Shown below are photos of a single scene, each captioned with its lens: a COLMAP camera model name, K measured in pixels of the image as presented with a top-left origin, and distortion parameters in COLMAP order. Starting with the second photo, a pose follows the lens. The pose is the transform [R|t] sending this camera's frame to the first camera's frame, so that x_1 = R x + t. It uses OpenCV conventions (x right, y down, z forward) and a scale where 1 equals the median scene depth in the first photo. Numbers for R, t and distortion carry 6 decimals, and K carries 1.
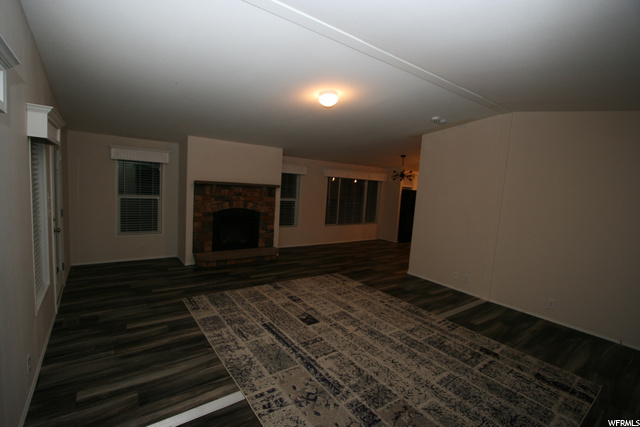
lens RADIAL K [[295.2, 0, 311.2], [0, 295.2, 212.5], [0, 0, 1]] dist [-0.014379, 0.000765]
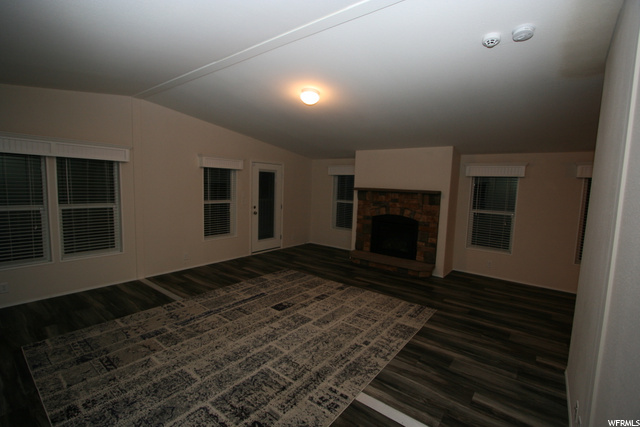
lens RADIAL K [[298.2, 0, 317.4], [0, 298.2, 211.4], [0, 0, 1]] dist [-0.005046, 0.000271]
pose [[0.267906, 0.035980, -0.962773, 0.854186], [-0.107154, 0.994215, 0.007338, -0.006803], [0.957468, 0.101199, 0.270212, 0.628936]]
